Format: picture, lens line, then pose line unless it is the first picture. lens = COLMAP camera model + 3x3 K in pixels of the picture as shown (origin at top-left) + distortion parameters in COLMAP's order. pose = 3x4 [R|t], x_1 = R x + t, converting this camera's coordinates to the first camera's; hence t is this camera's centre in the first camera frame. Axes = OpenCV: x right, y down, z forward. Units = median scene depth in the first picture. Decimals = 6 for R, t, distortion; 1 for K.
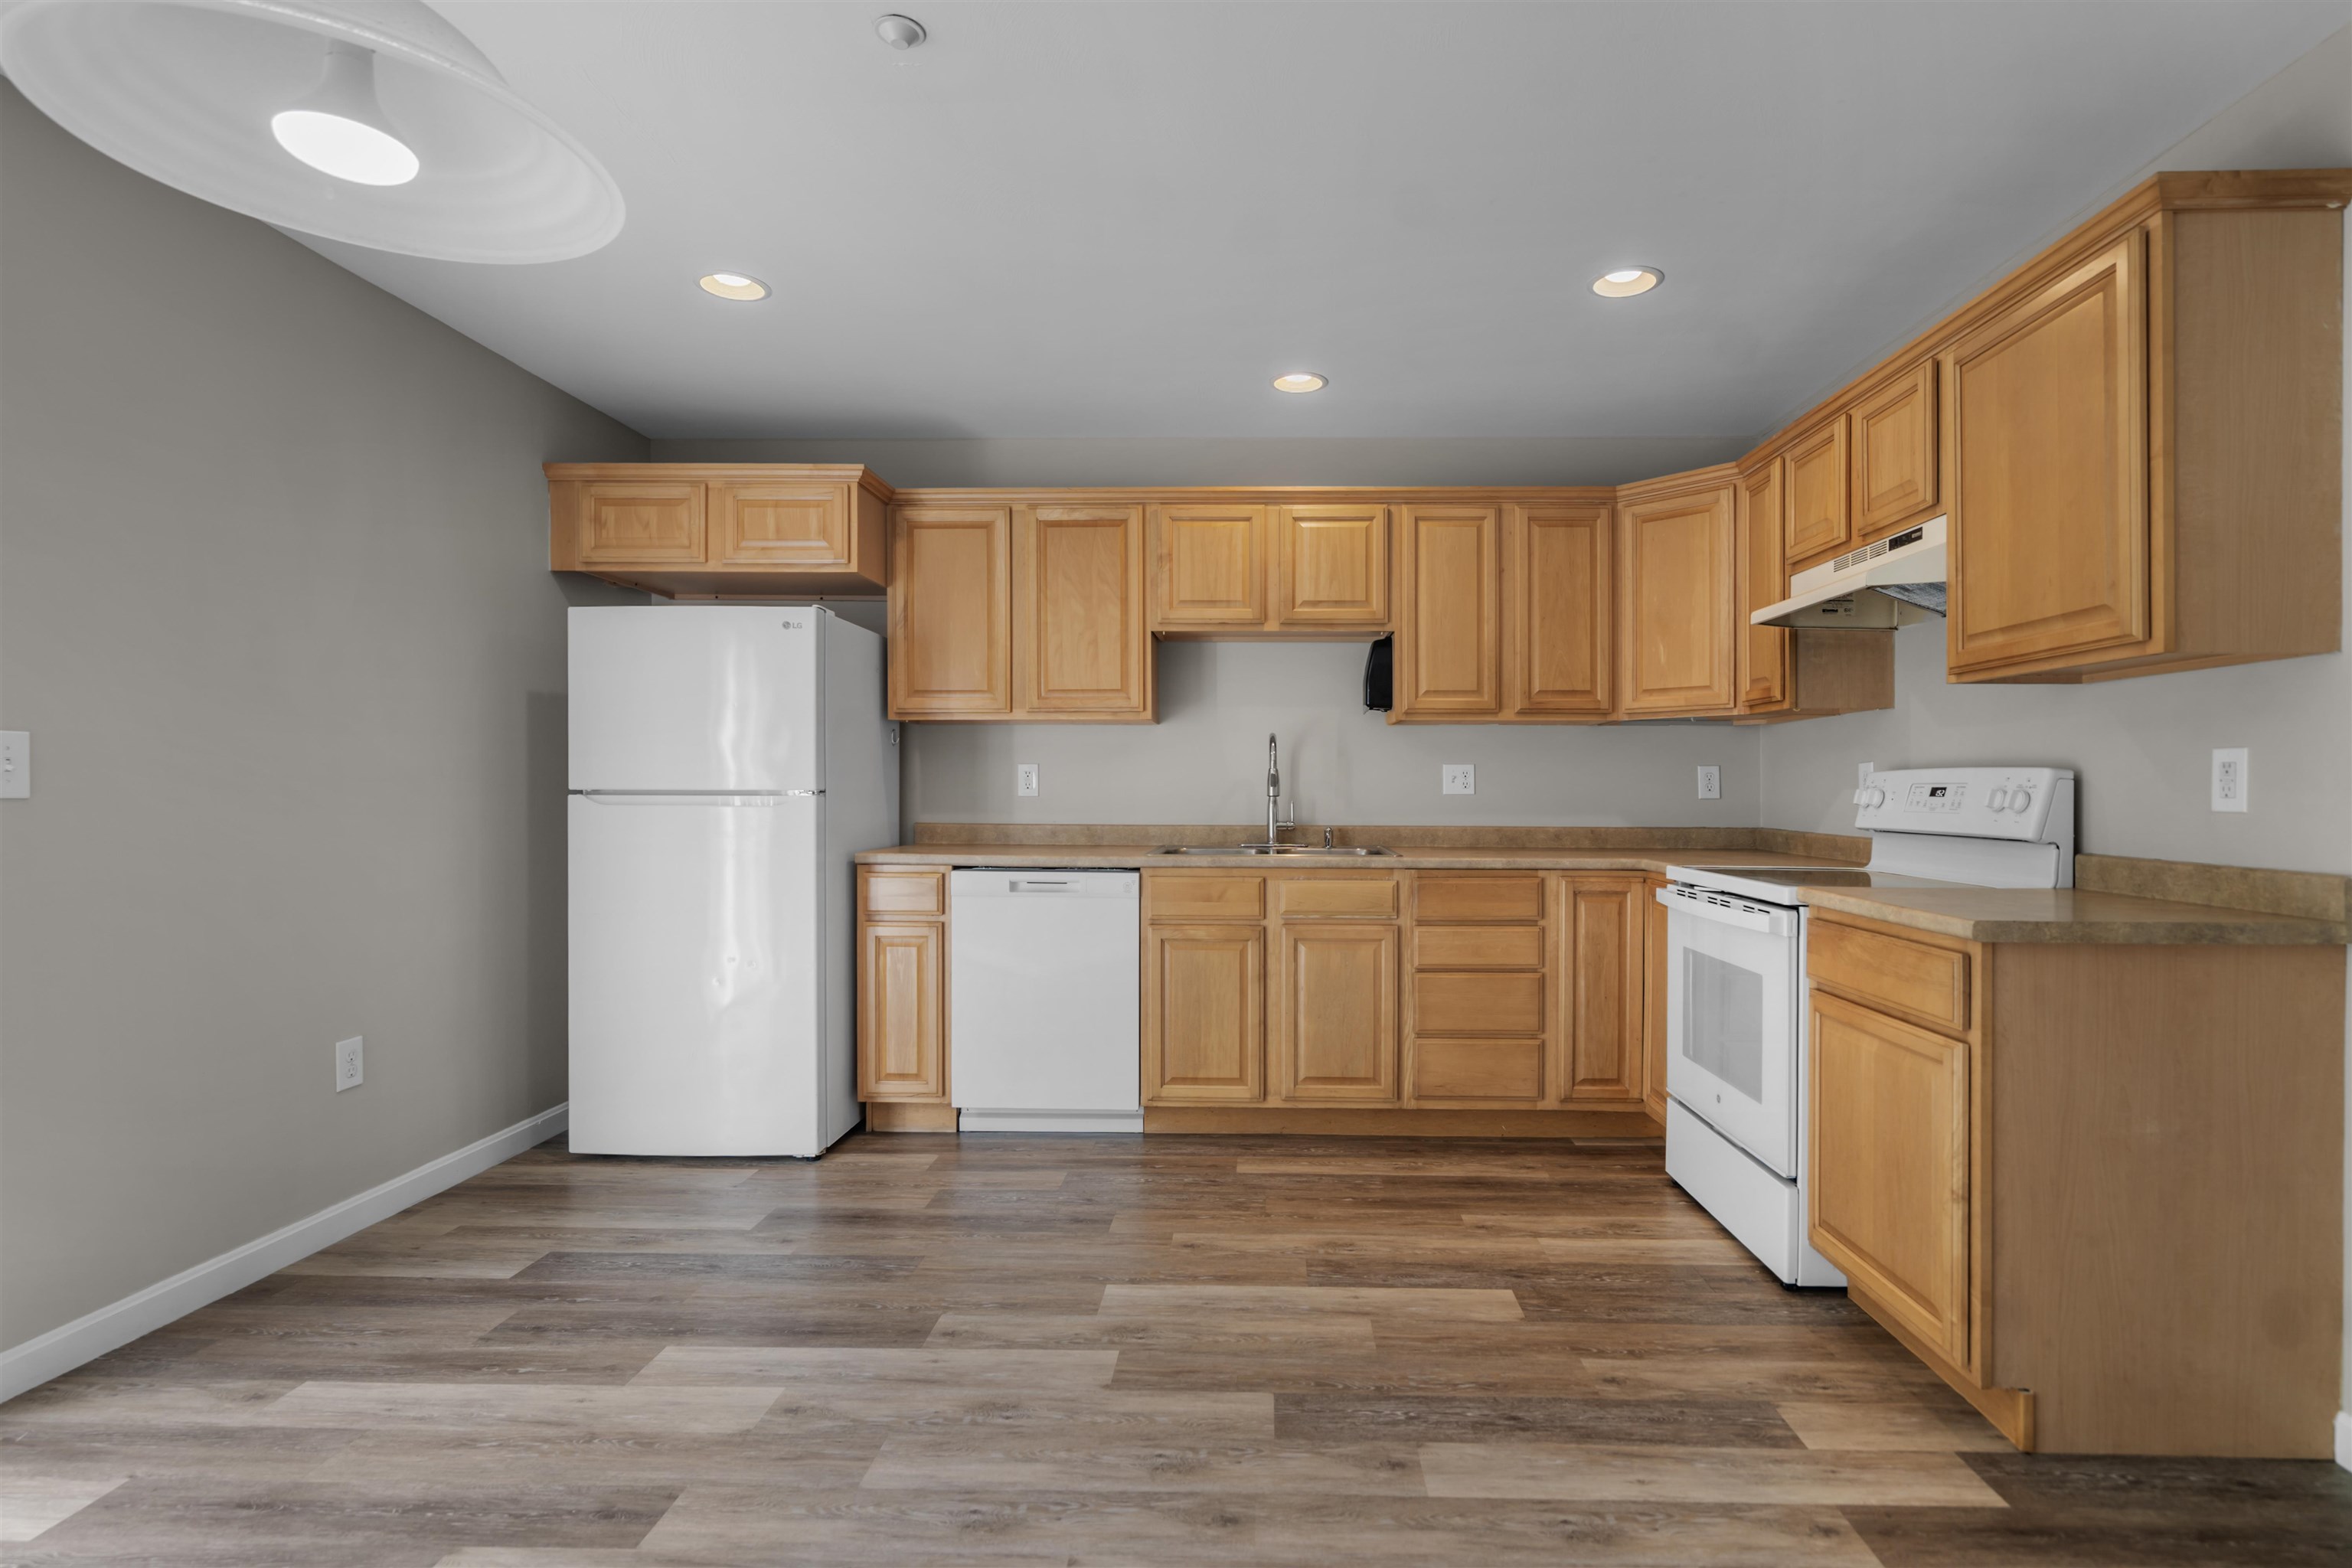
lens RADIAL K [[1137.0, 0, 1227.5], [0, 1137.0, 795.1], [0, 0, 1]] dist [-0.002869, 0.002017]
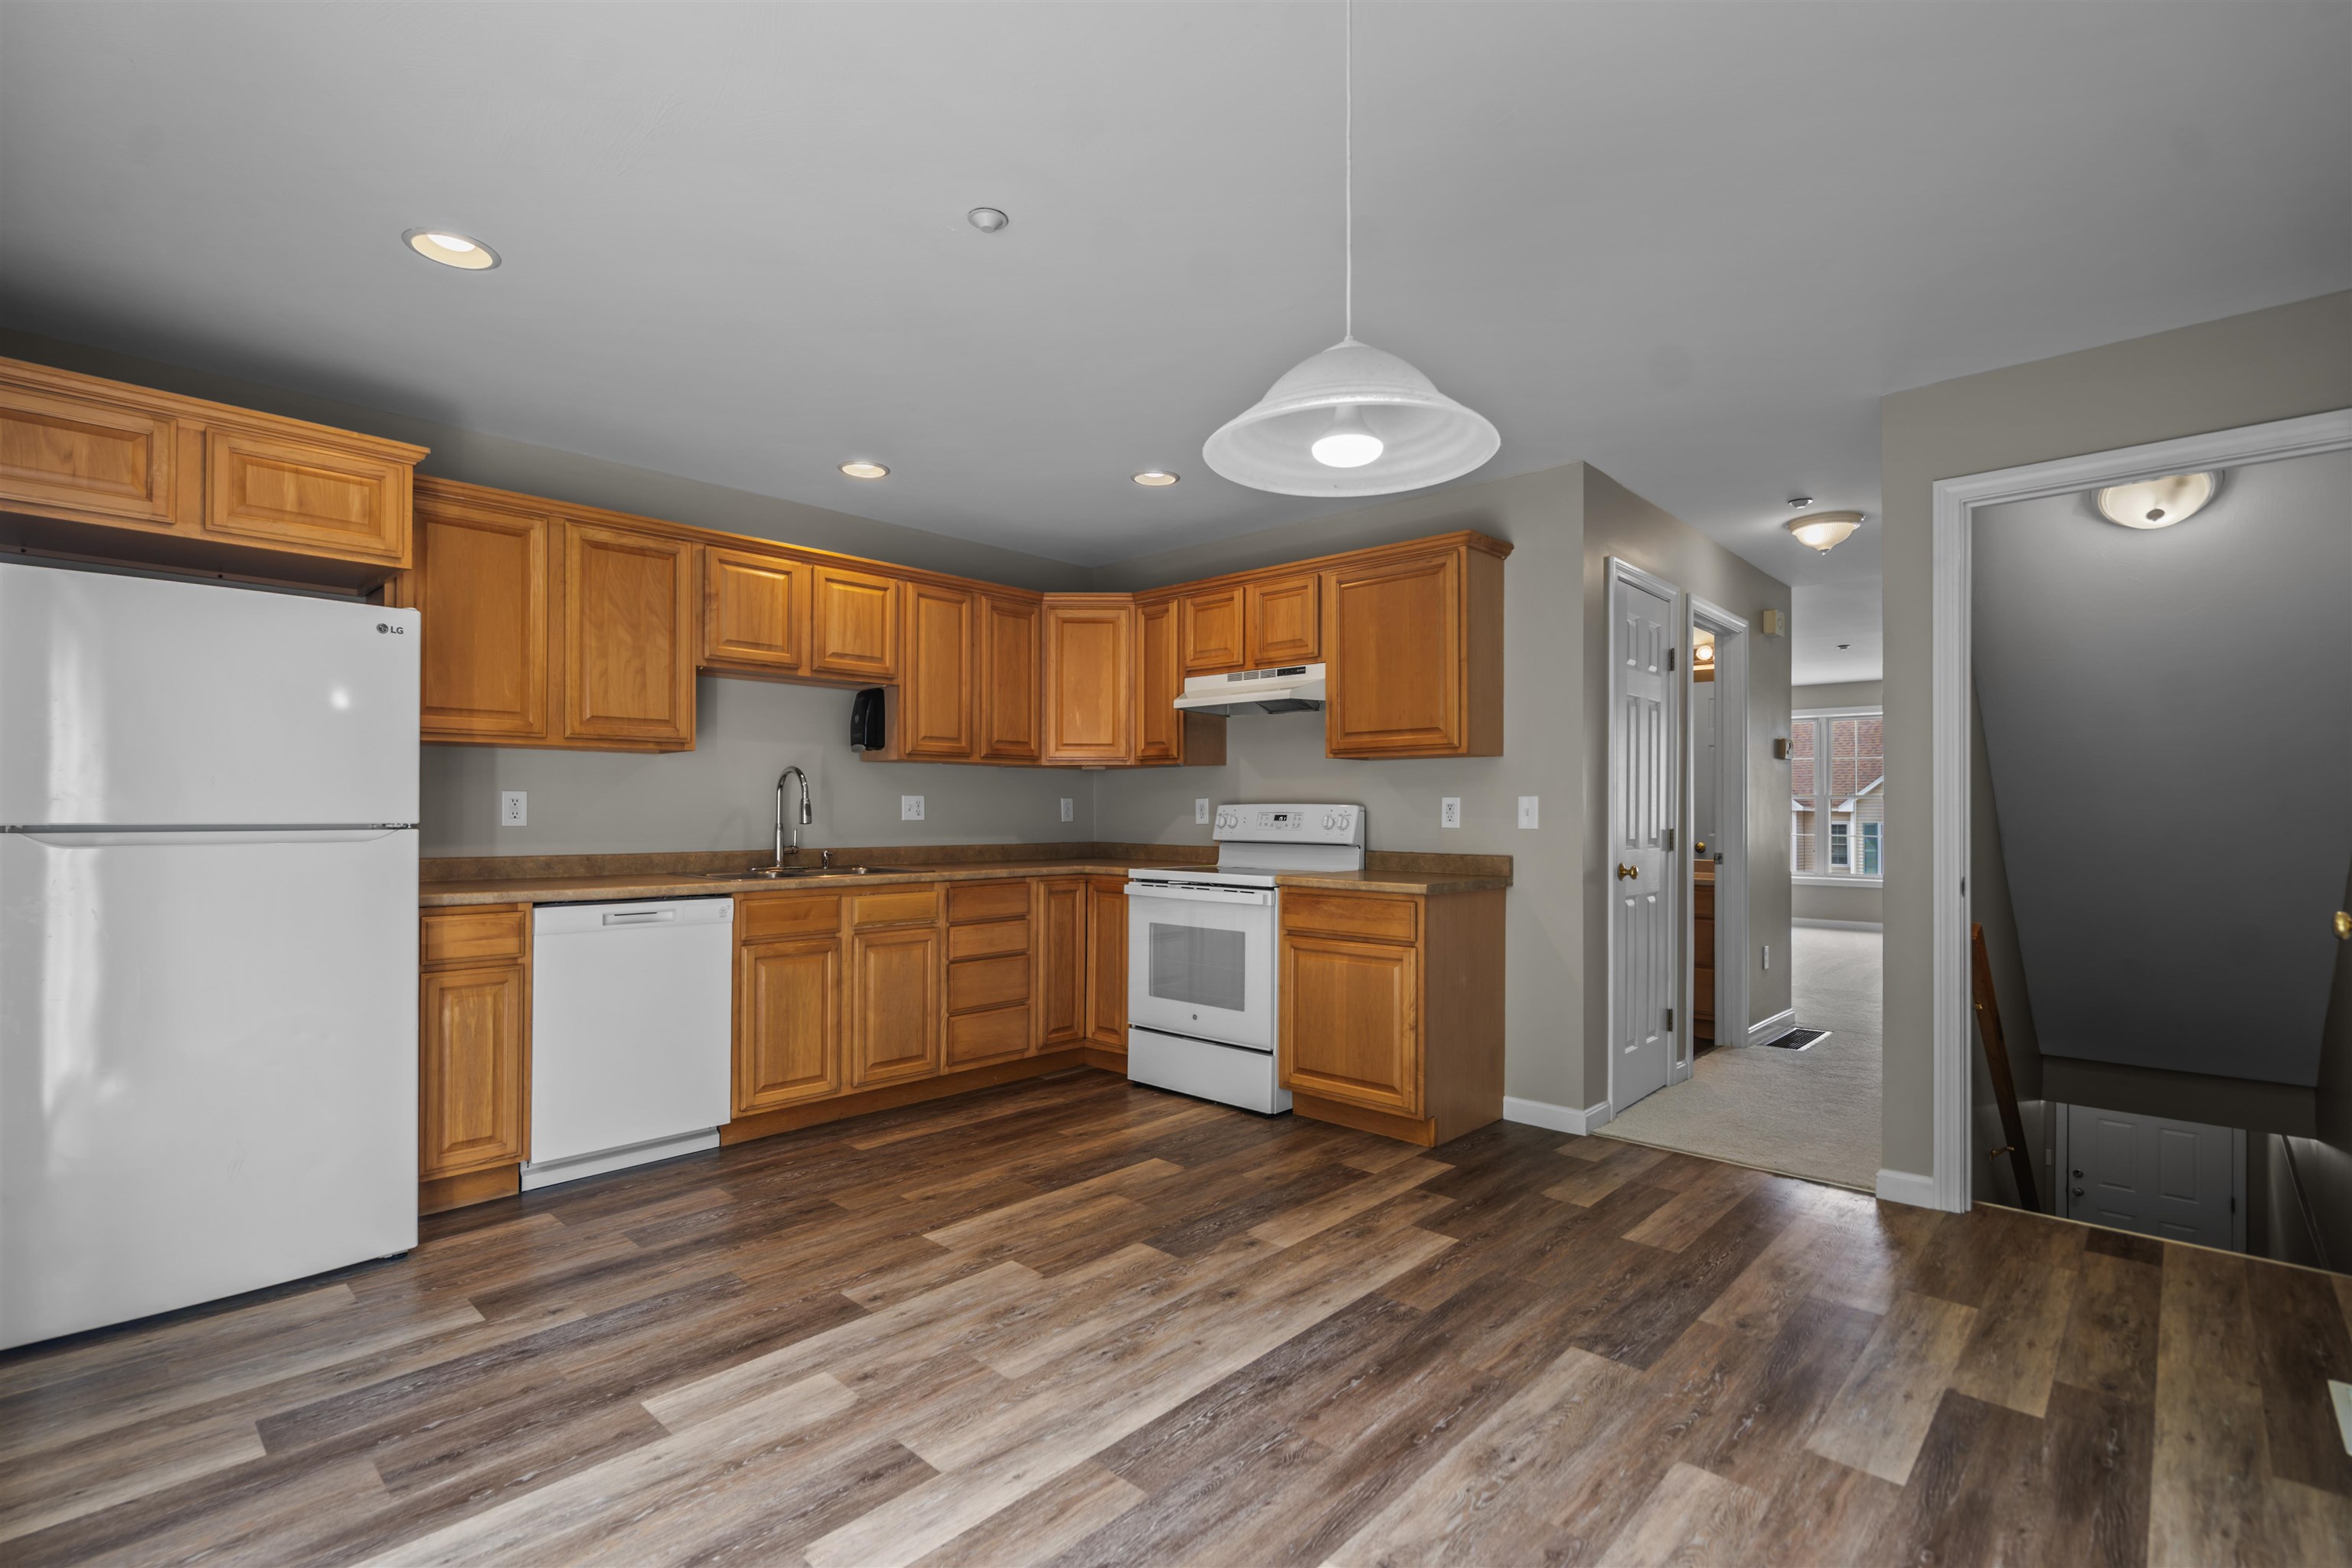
lens RADIAL K [[1079.7, 0, 1144.2], [0, 1079.7, 810.1], [0, 0, 1]] dist [-0.002513, 0.002917]
pose [[0.682142, -0.001804, 0.731218, -0.654758], [0.004293, 0.999990, -0.001539, -0.012000], [-0.731207, 0.004189, 0.682142, 0.043350]]
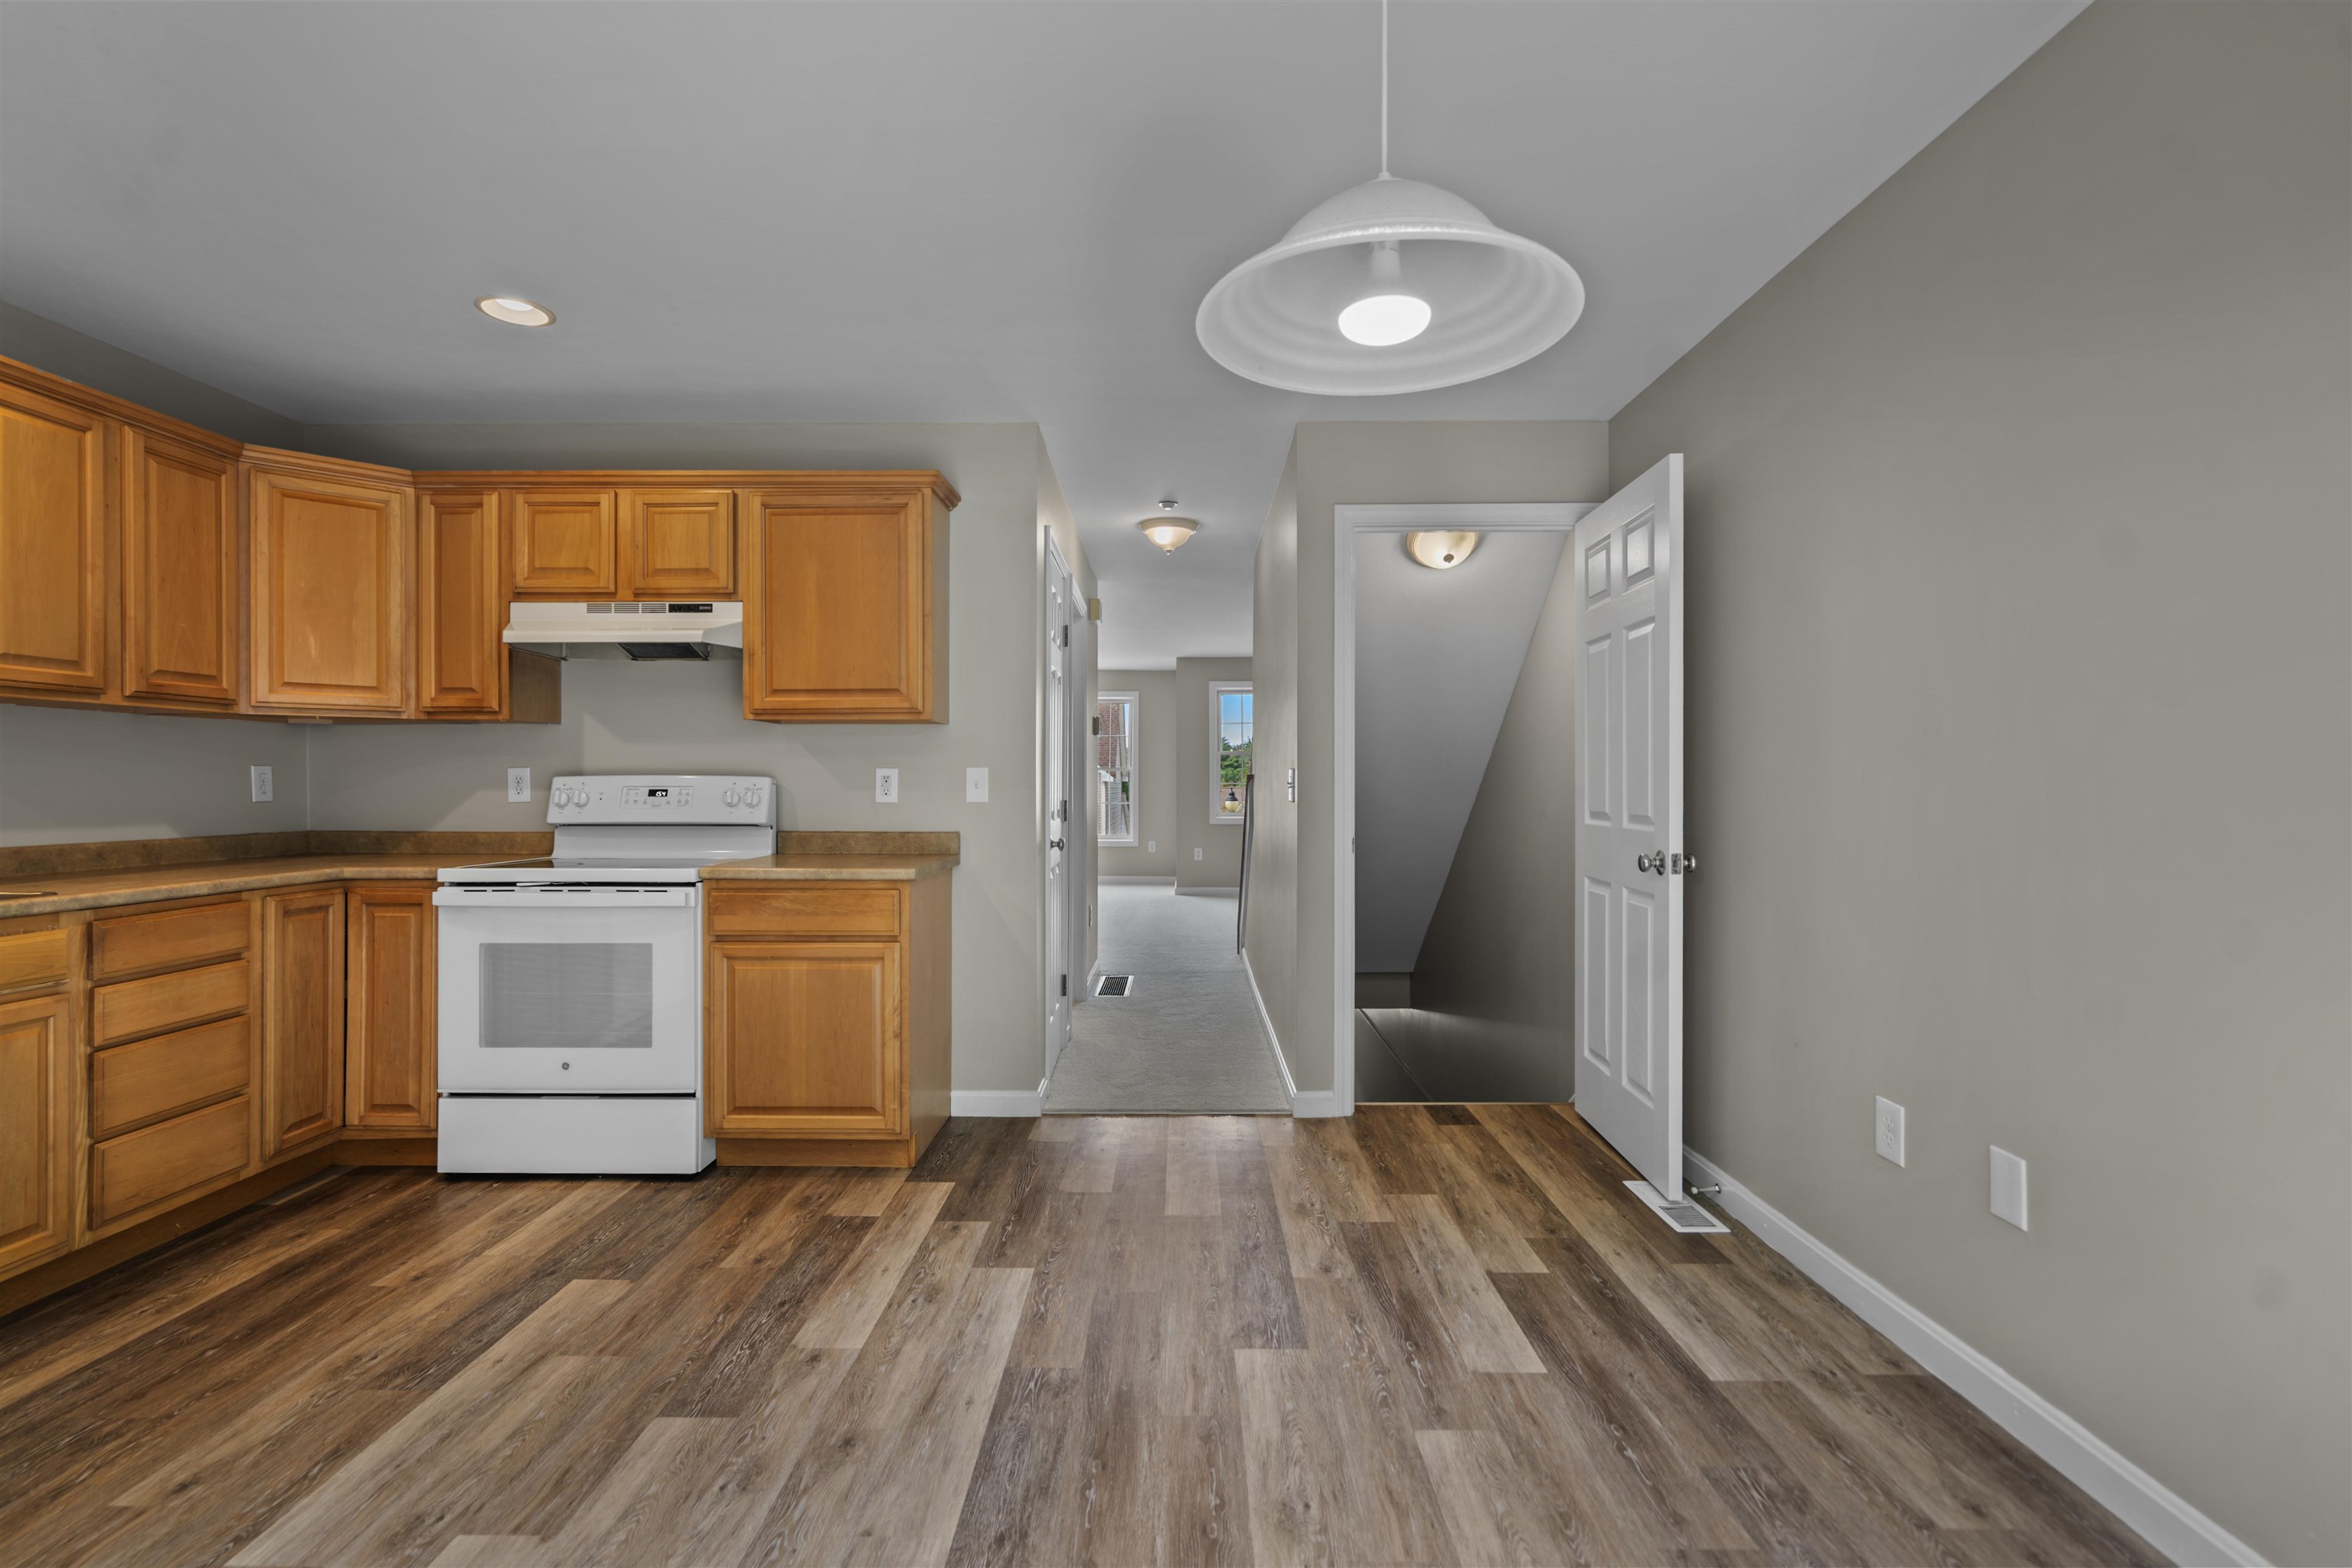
lens RADIAL K [[1079.7, 0, 1158.4], [0, 1079.7, 789.0], [0, 0, 1]] dist [-0.002513, 0.002917]
pose [[-0.003429, -0.010217, 0.999942, -0.611073], [0.006387, 0.999927, 0.010239, -0.015859], [-0.999974, 0.006421, -0.003364, 0.389418]]
